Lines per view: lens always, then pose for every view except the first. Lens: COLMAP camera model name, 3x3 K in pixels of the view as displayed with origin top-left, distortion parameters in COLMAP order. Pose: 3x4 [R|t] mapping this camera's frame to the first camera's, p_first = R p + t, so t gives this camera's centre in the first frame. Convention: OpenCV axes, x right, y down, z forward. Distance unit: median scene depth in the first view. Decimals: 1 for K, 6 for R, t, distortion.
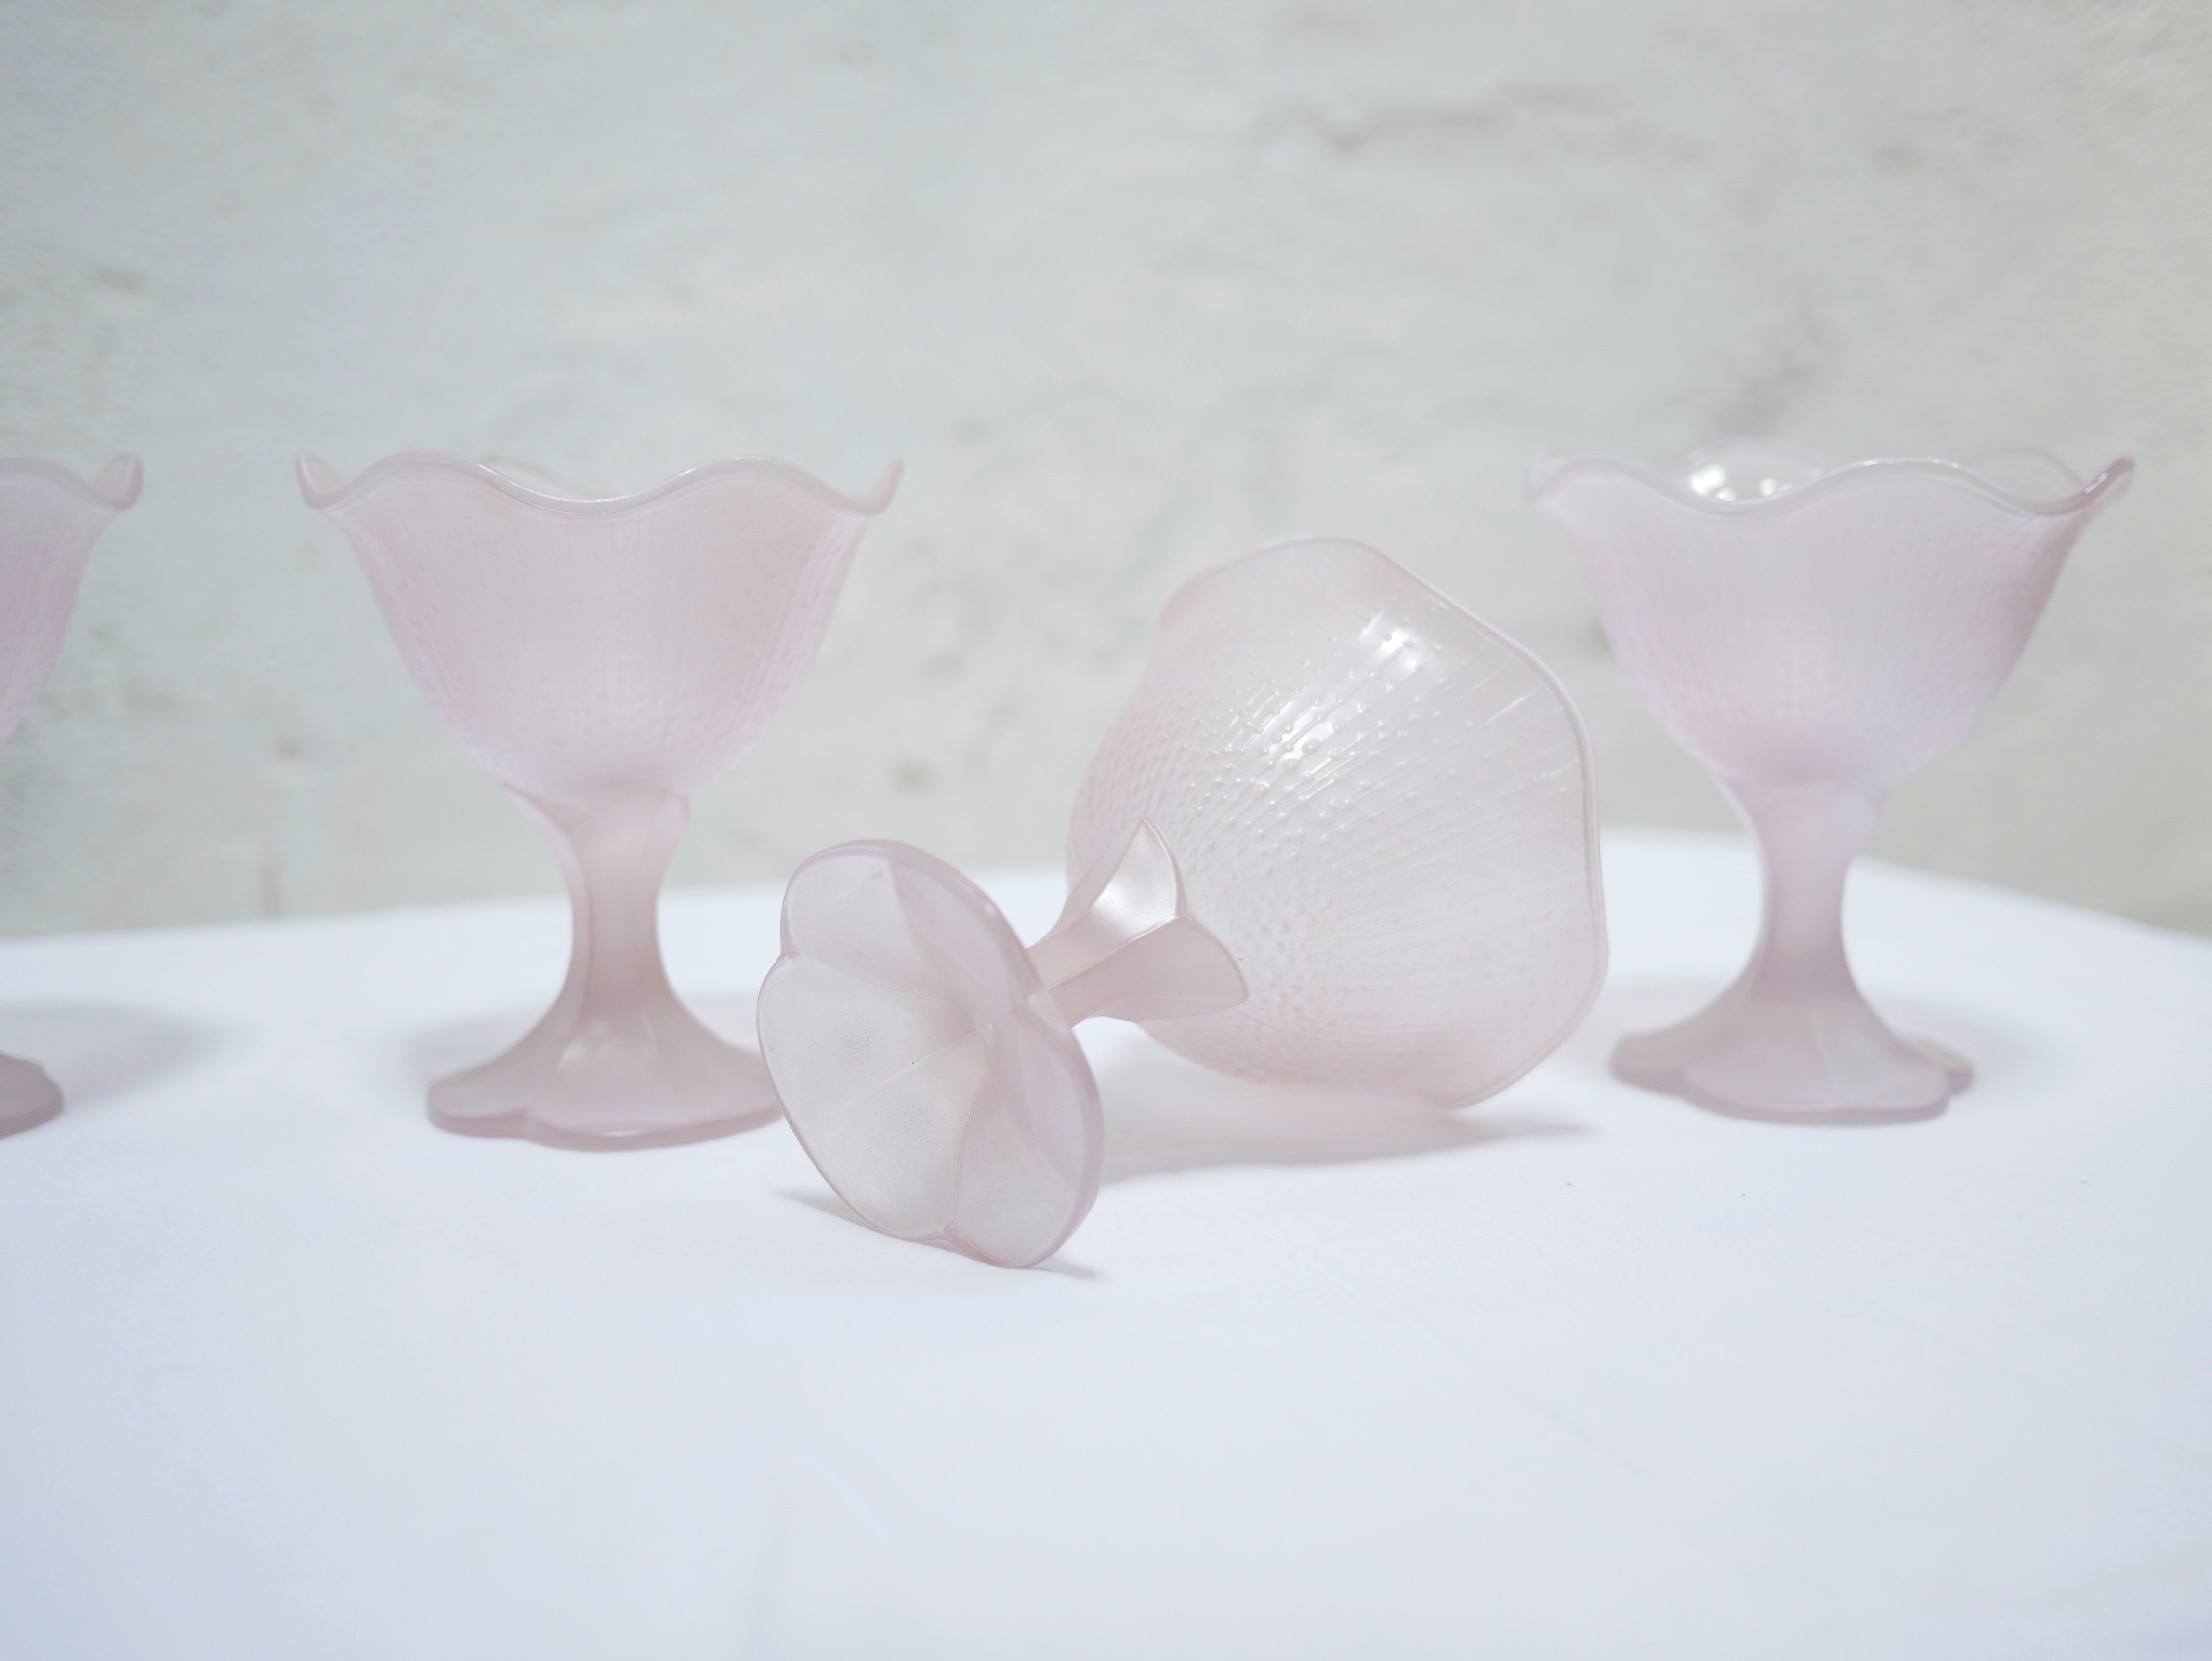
lens RADIAL K [[2569.3, 0, 1109.4], [0, 2569.3, 828.7], [0, 0, 1]] dist [-0.005639, 0.000000]
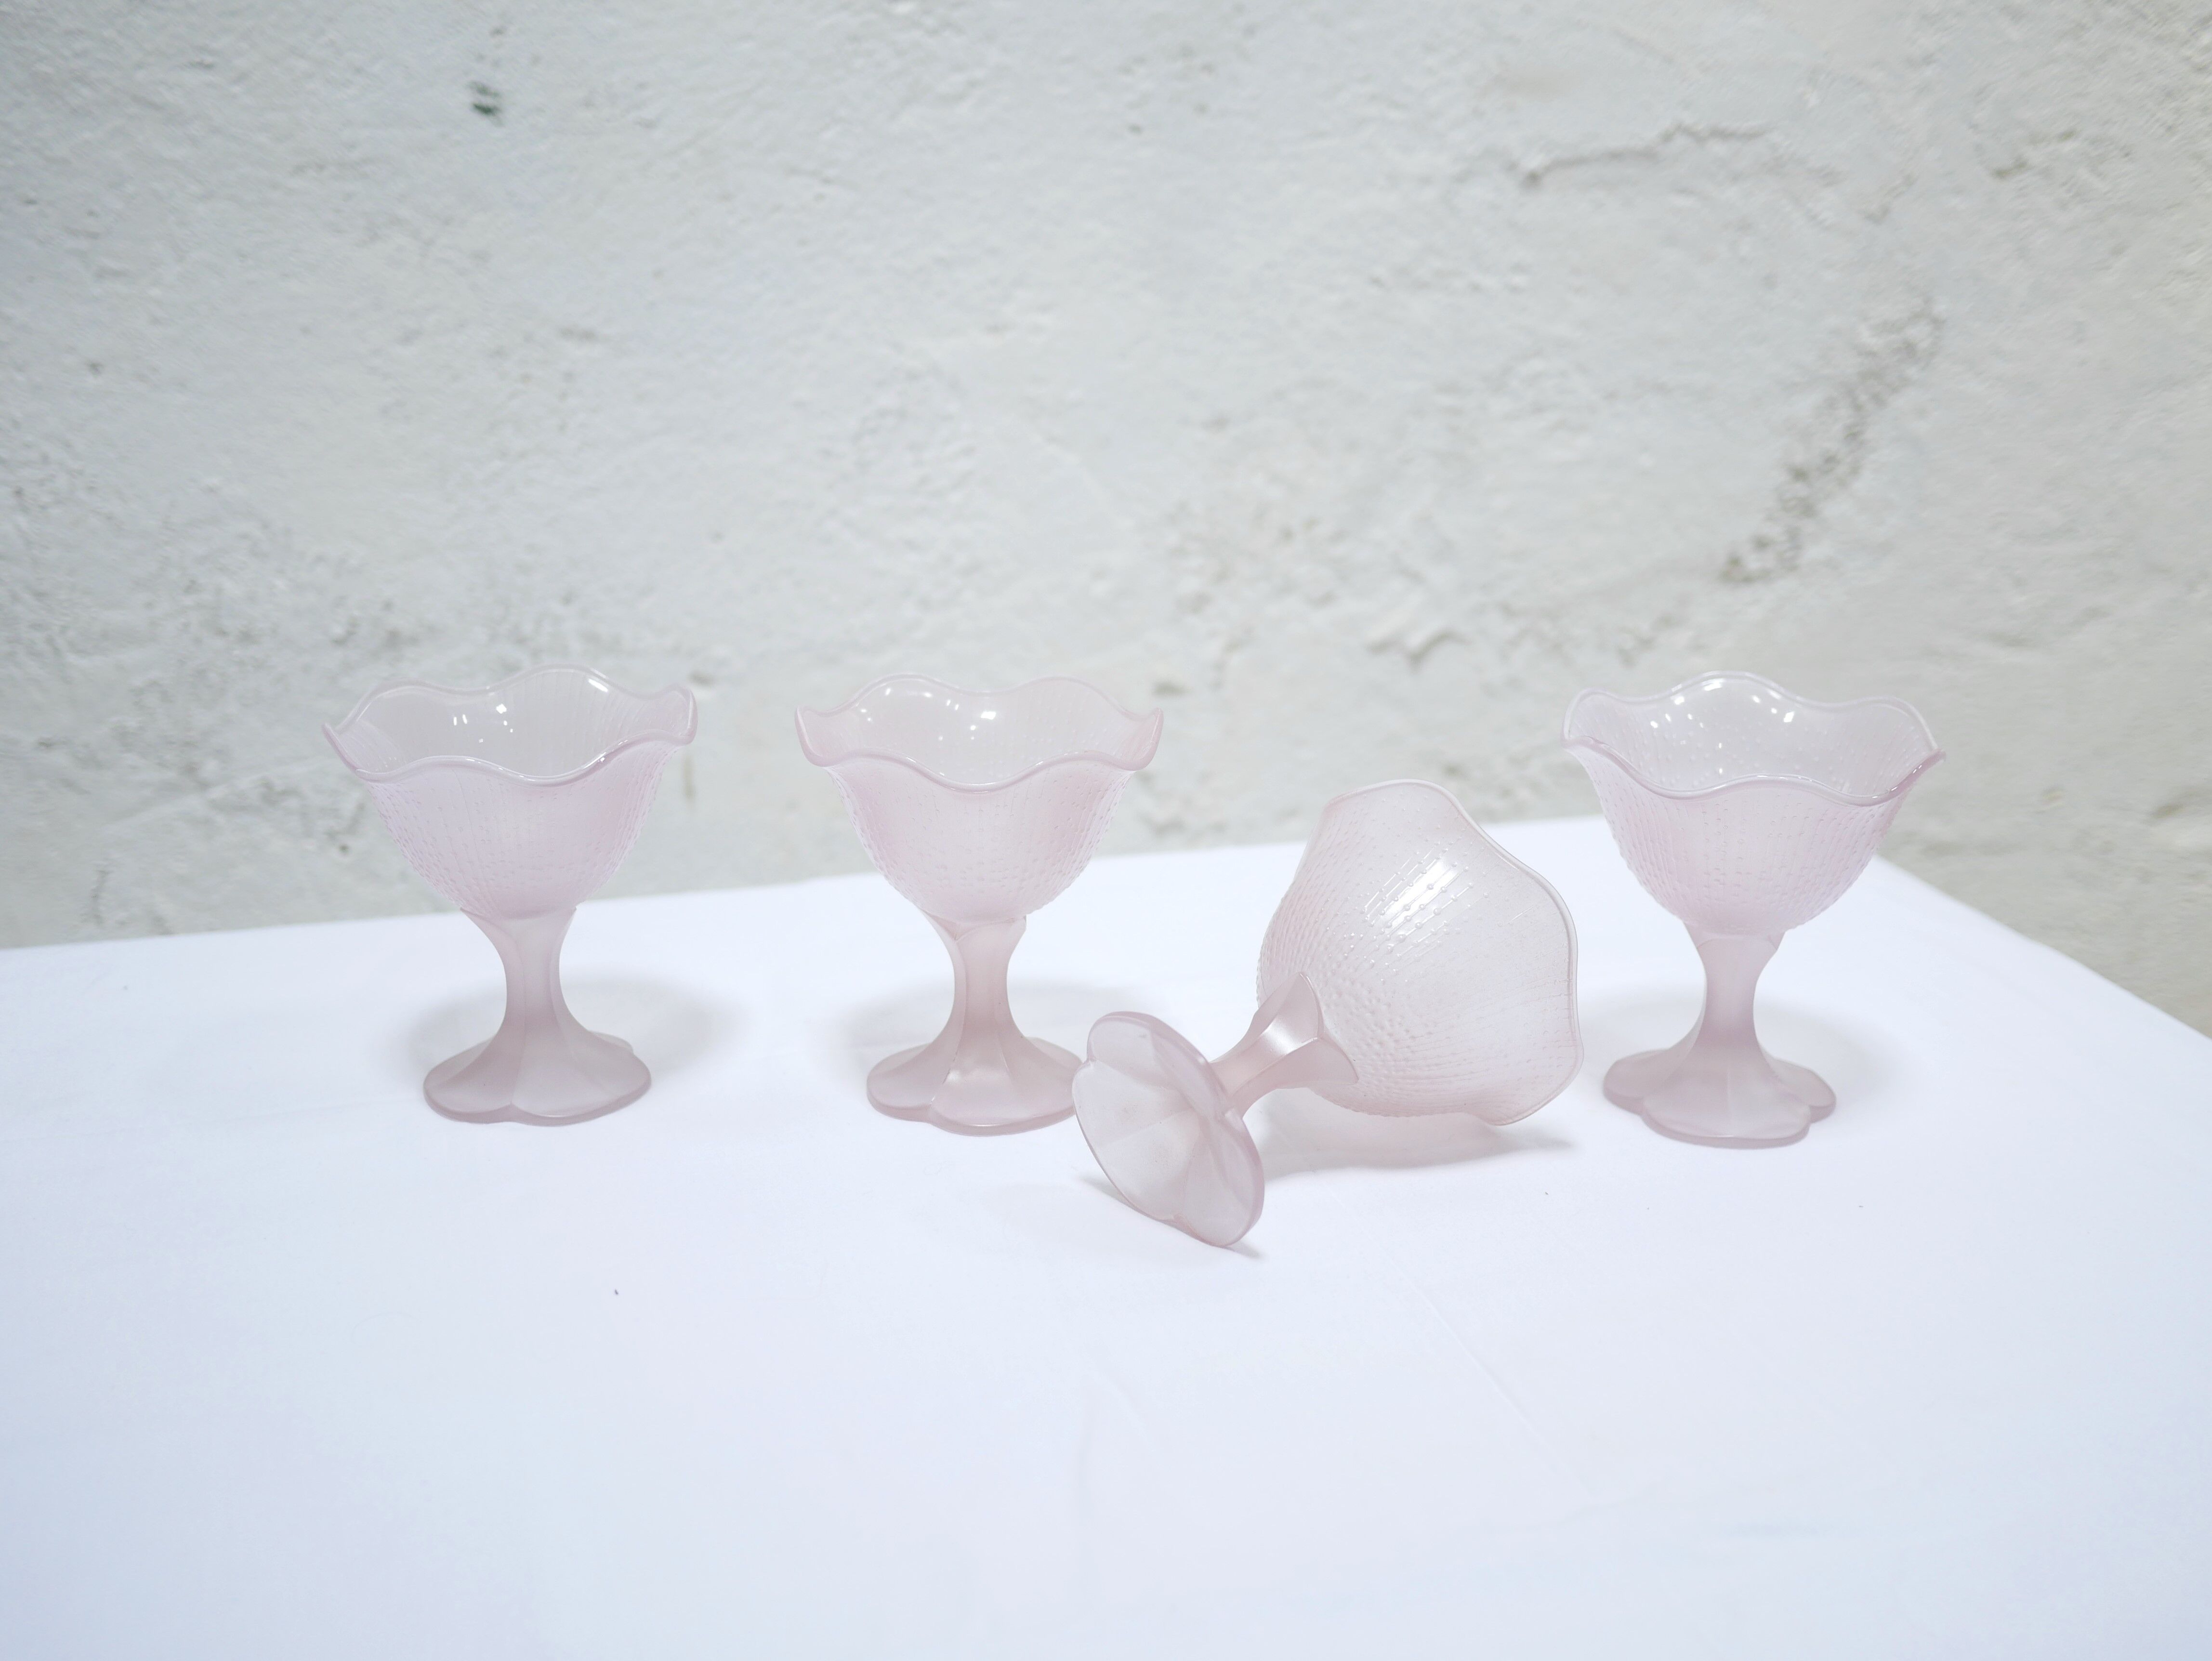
lens RADIAL K [[2569.3, 0, 1108.2], [0, 2569.3, 831.4], [0, 0, 1]] dist [-0.005639, 0.000000]
pose [[0.994715, 0.035197, -0.096452, 0.042178], [-0.019670, 0.987333, 0.157436, -0.318905], [0.100772, -0.154707, 0.982808, -0.580261]]
